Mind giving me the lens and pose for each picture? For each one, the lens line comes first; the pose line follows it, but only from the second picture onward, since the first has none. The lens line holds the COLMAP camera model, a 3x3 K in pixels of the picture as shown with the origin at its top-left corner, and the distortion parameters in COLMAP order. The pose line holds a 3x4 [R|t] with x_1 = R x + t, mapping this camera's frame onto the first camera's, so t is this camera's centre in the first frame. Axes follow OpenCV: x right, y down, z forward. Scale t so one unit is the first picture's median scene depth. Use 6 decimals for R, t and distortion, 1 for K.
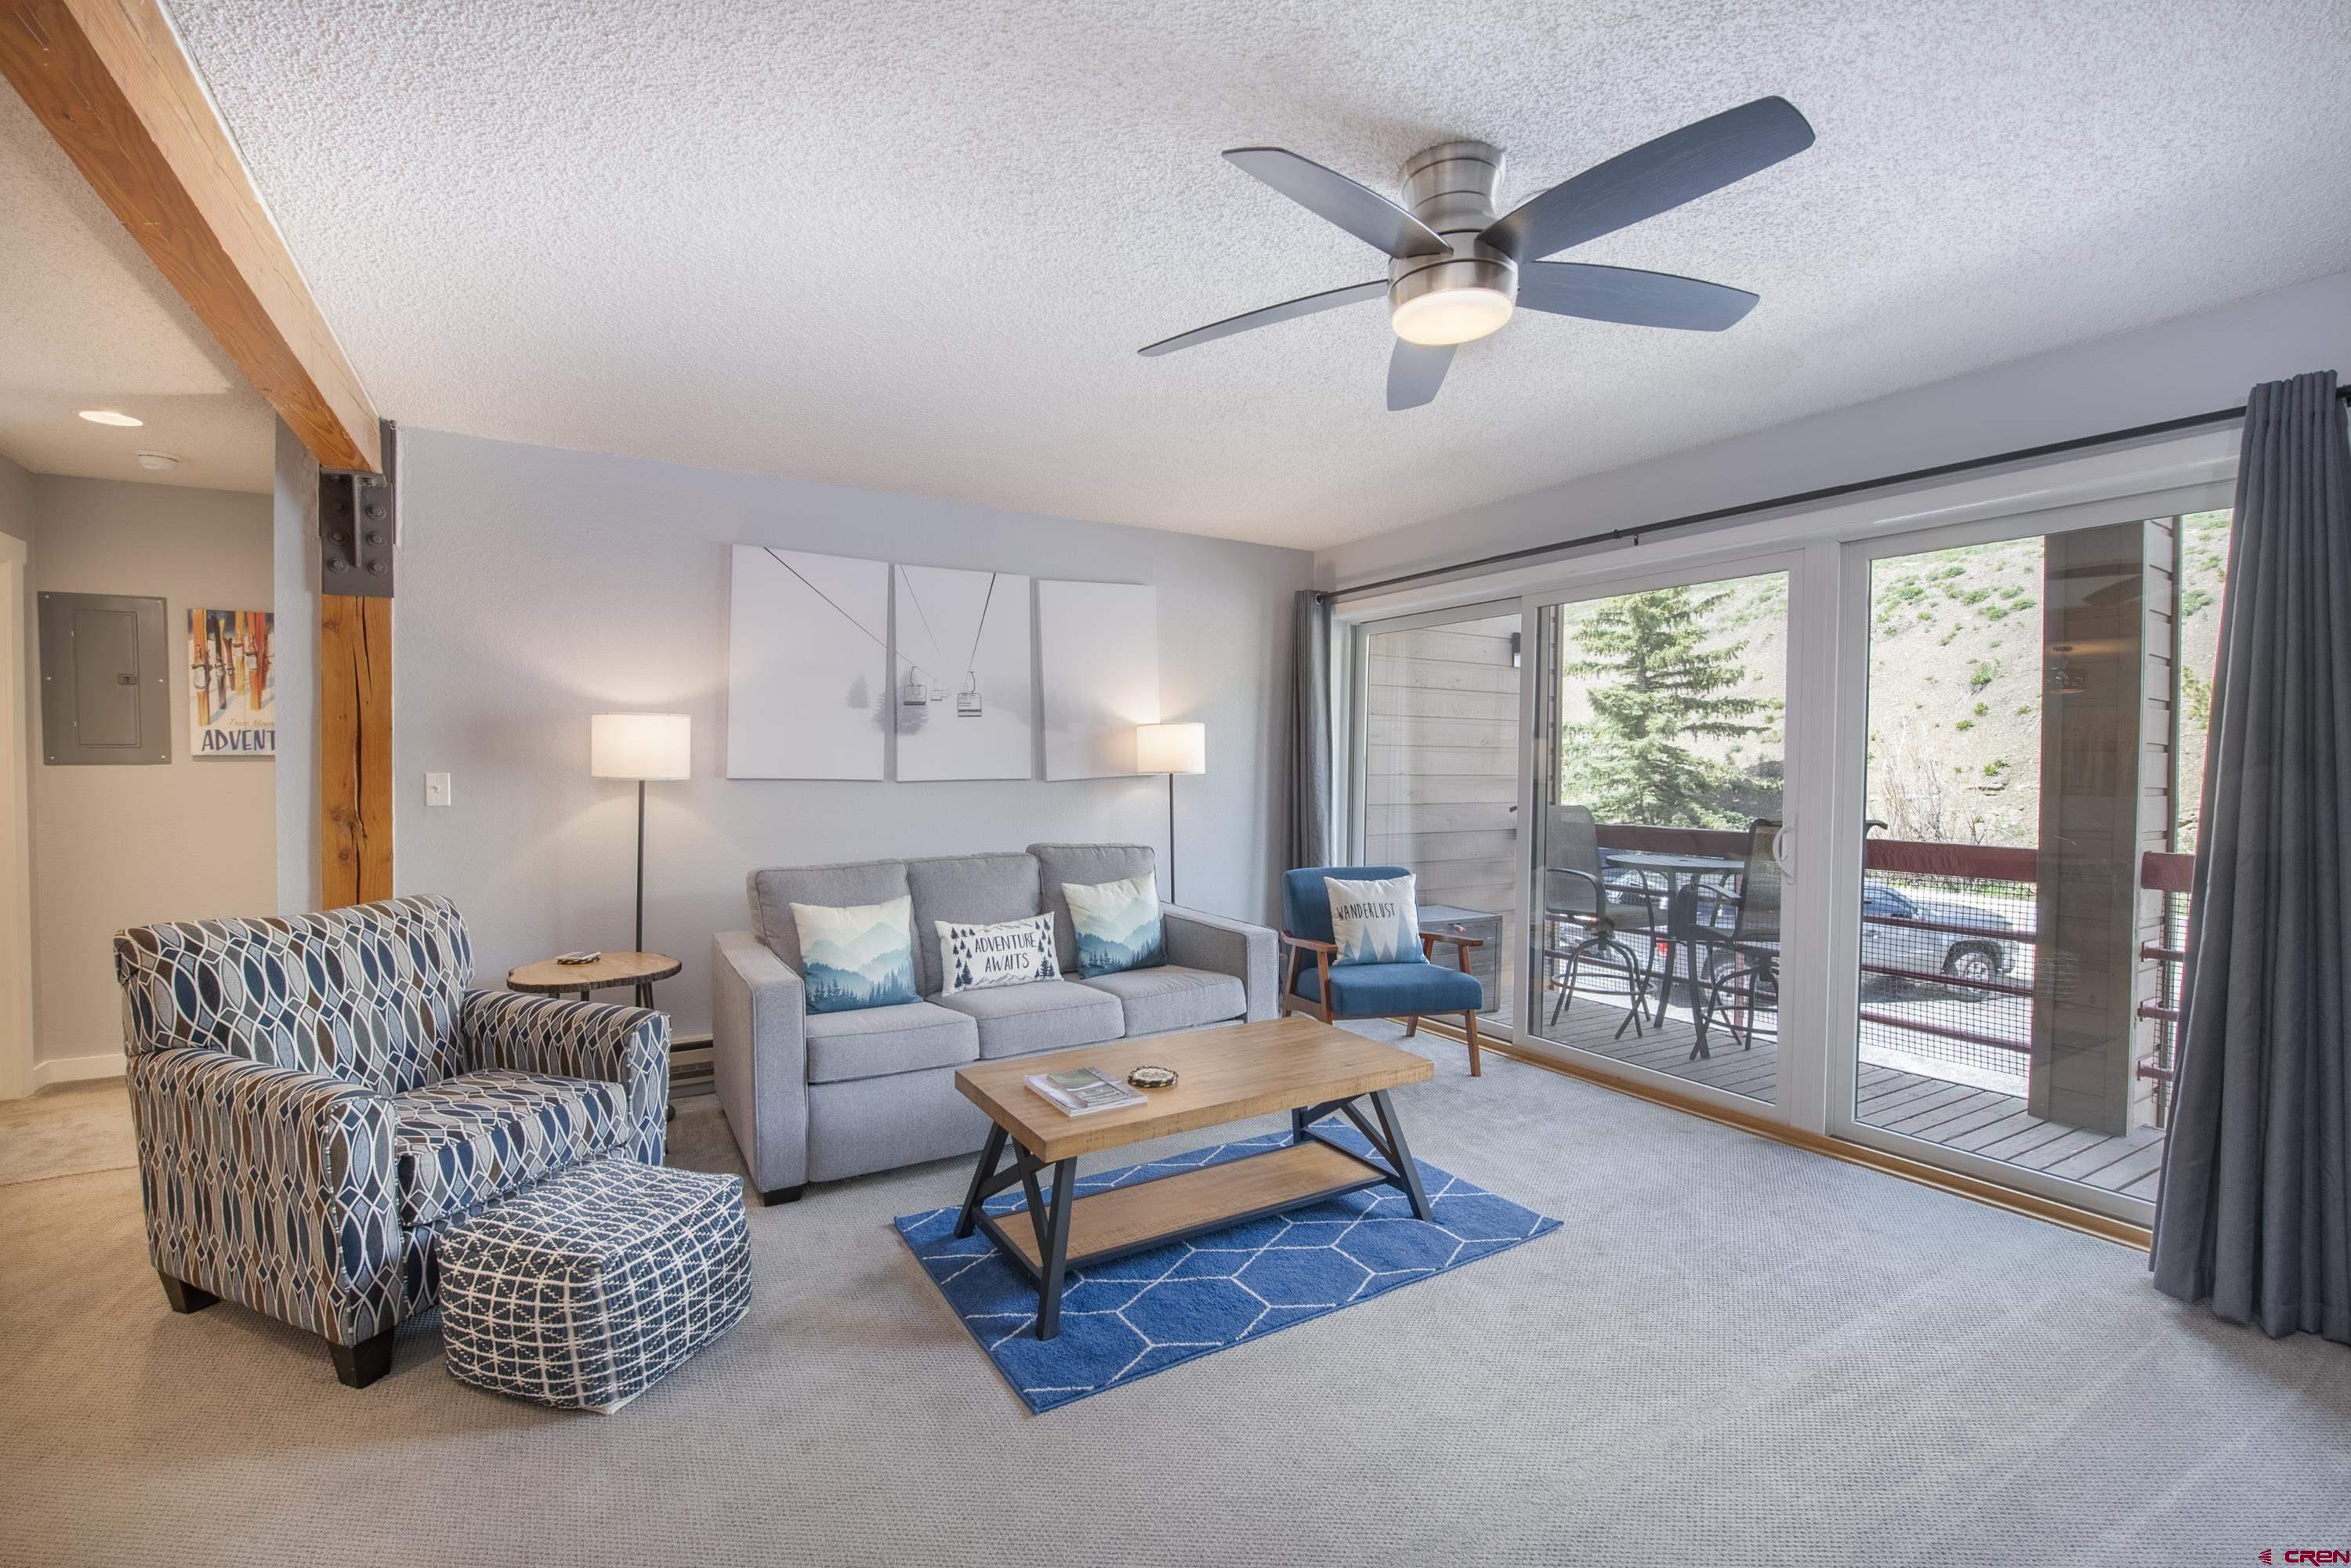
lens RADIAL K [[1017.1, 0, 1175.5], [0, 1017.1, 784.0], [0, 0, 1]] dist [-0.000001, 0.000068]
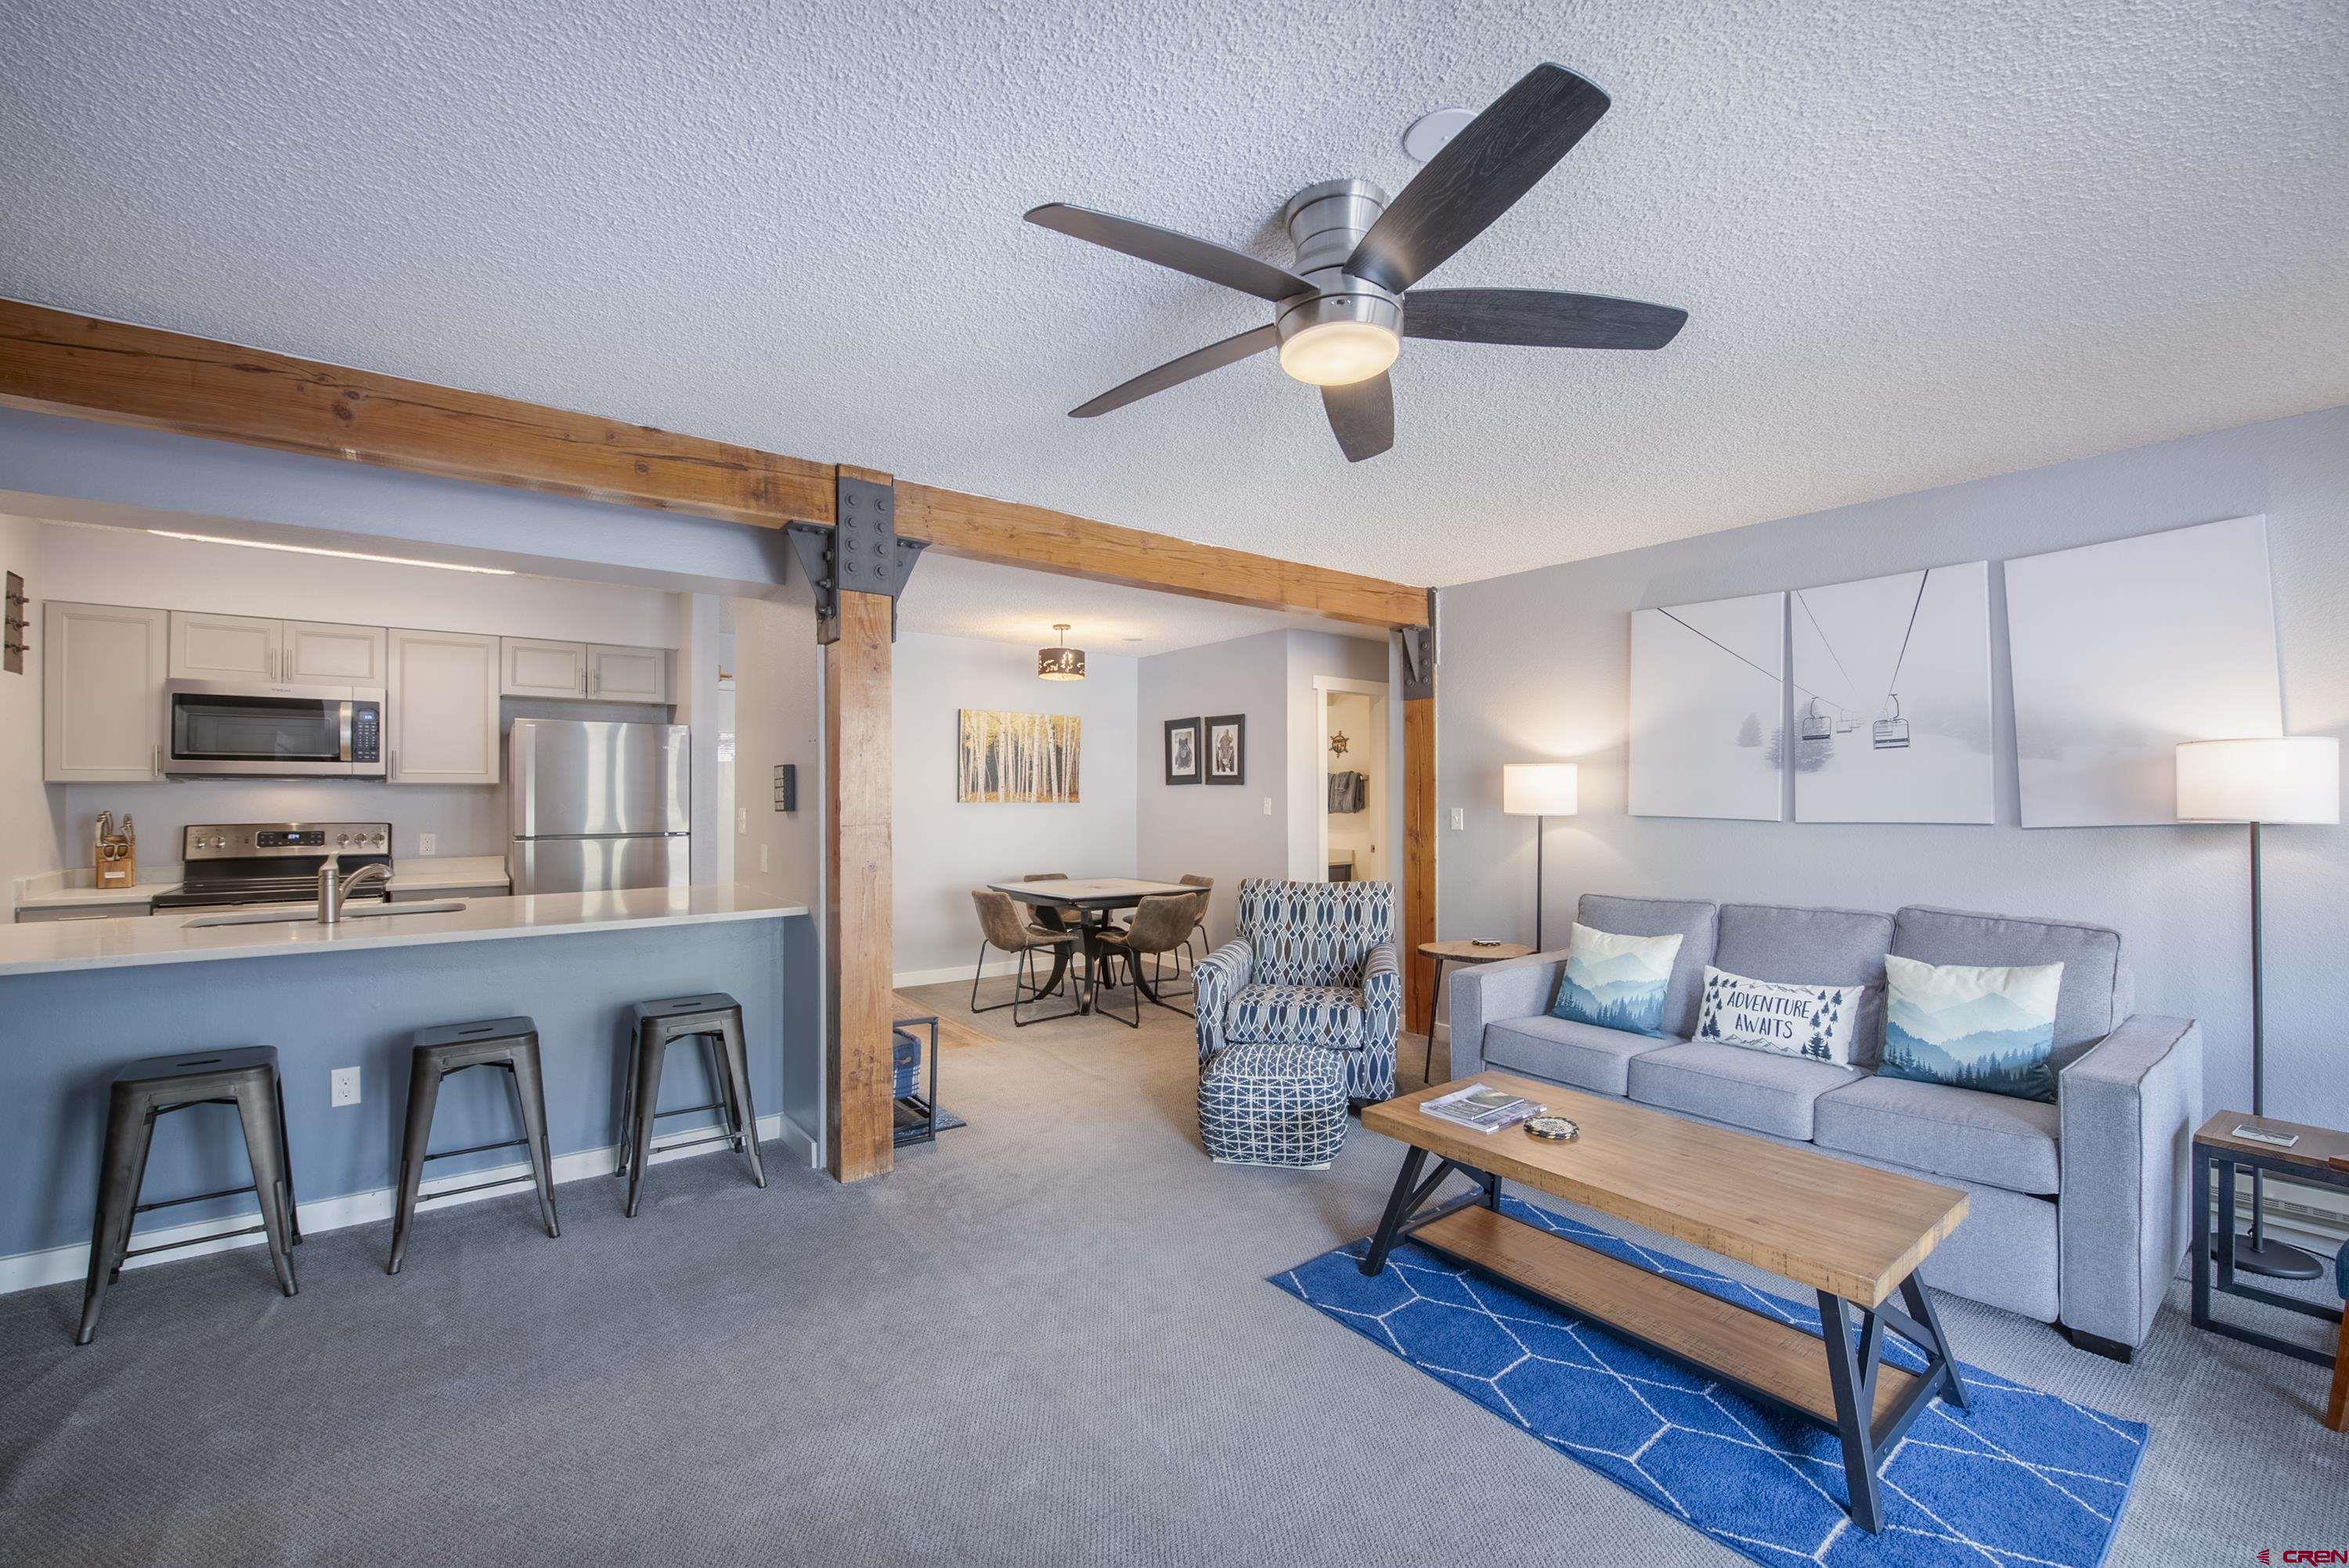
lens RADIAL K [[957.6, 0, 1185.3], [0, 957.6, 790.1], [0, 0, 1]] dist [-0.002138, -0.000290]
pose [[0.138710, -0.007520, -0.990305, 0.597089], [-0.022292, 0.999694, -0.010714, -0.011778], [0.990082, 0.023562, 0.138499, 0.371471]]
